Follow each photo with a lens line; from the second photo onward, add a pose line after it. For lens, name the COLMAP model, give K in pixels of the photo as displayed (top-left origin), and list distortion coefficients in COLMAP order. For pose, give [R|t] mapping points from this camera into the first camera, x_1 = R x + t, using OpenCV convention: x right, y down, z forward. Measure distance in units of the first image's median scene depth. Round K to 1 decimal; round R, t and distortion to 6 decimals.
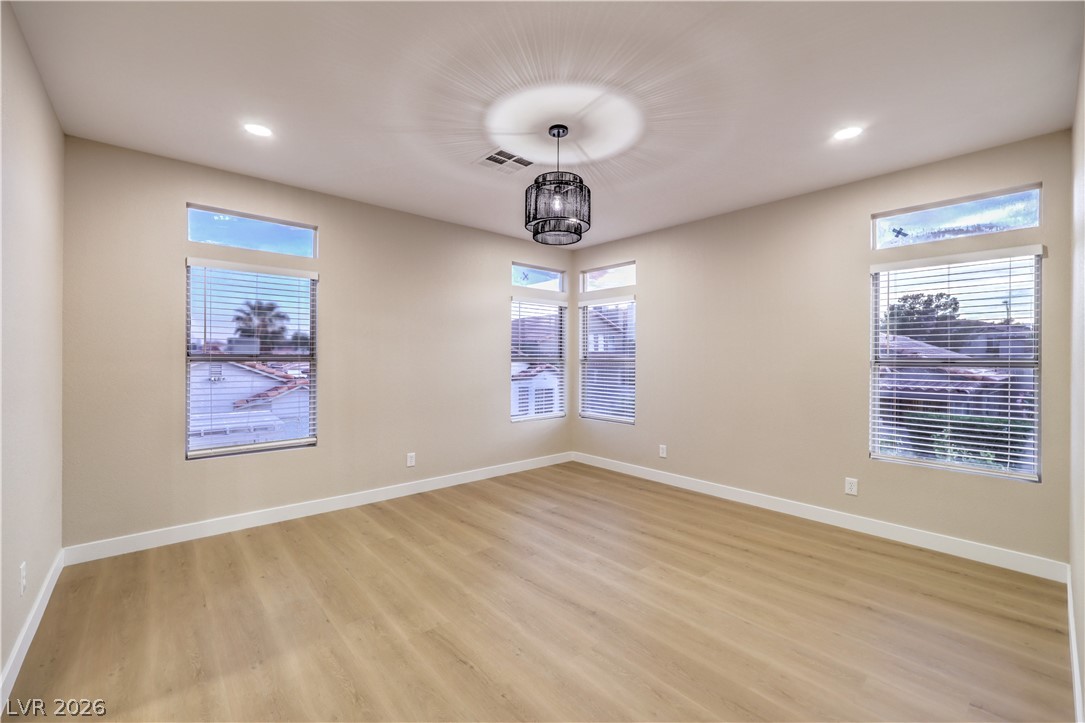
lens RADIAL K [[450.0, 0, 542.5], [0, 450.0, 361.5], [0, 0, 1]] dist [0.000926, 0.000134]
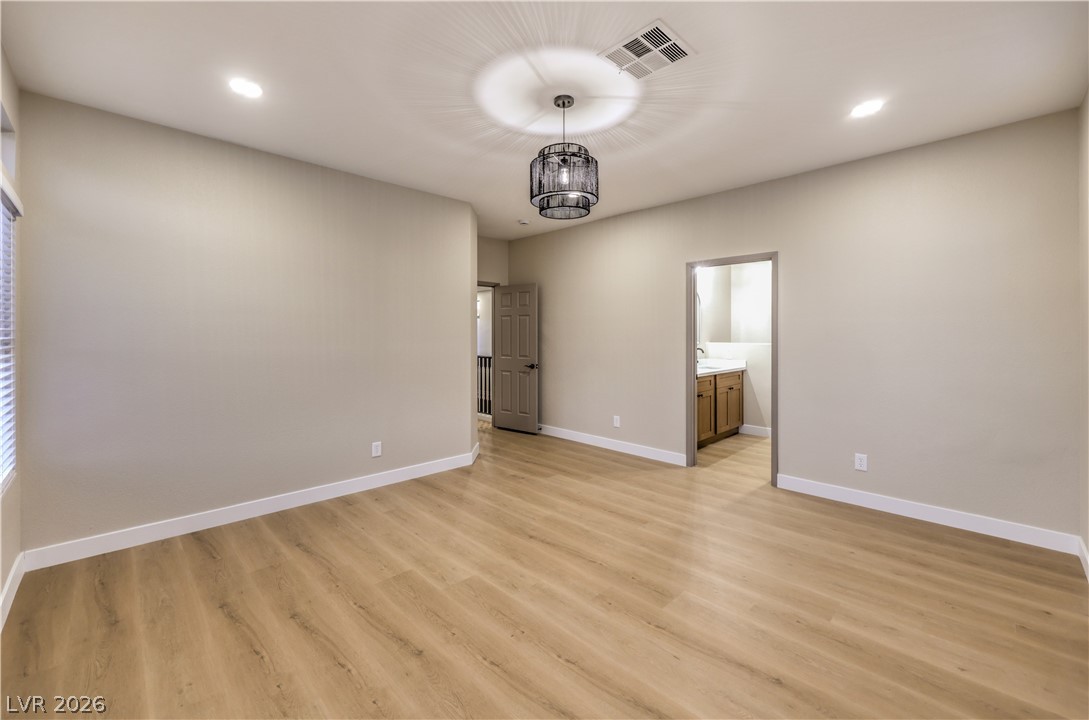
lens RADIAL K [[441.6, 0, 544.6], [0, 441.6, 343.3], [0, 0, 1]] dist [0.000901, 0.000002]
pose [[-0.998207, -0.002278, -0.059810, 0.120936], [-0.003936, 0.999611, 0.027621, -0.014713], [0.059724, 0.027807, -0.997828, 1.781241]]
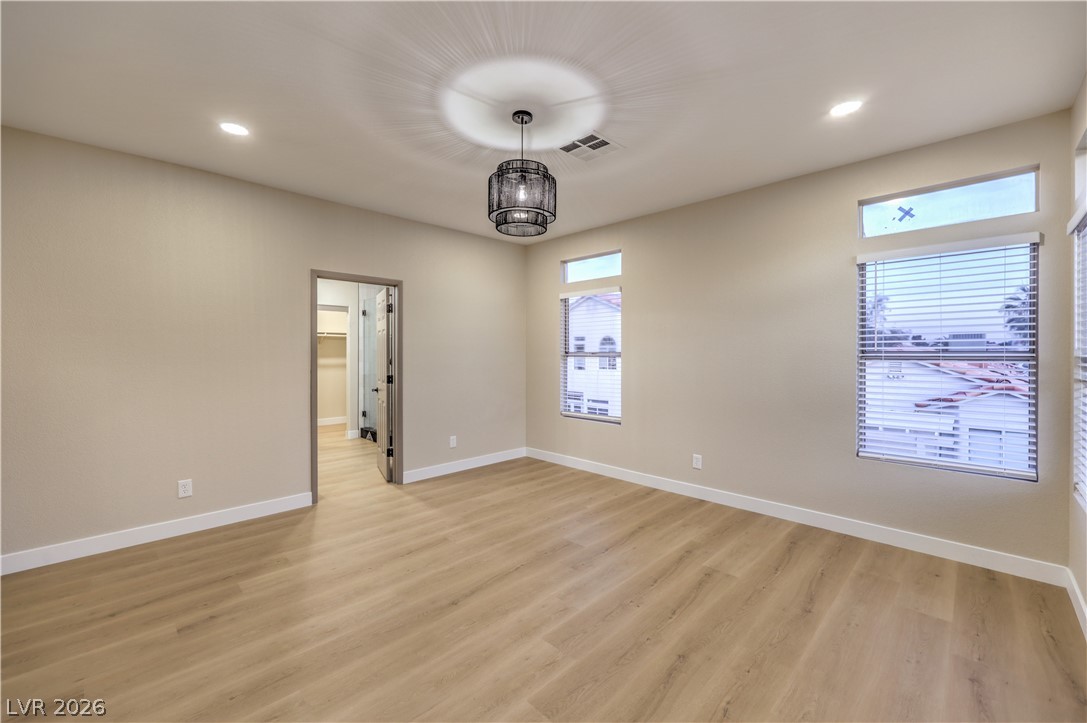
lens RADIAL K [[434.9, 0, 542.3], [0, 434.9, 357.3], [0, 0, 1]] dist [0.000648, 0.000238]
pose [[0.065615, 0.003864, -0.997838, 0.889177], [-0.007603, 0.999965, 0.003372, -0.003557], [0.997816, 0.007365, 0.065642, 0.905794]]
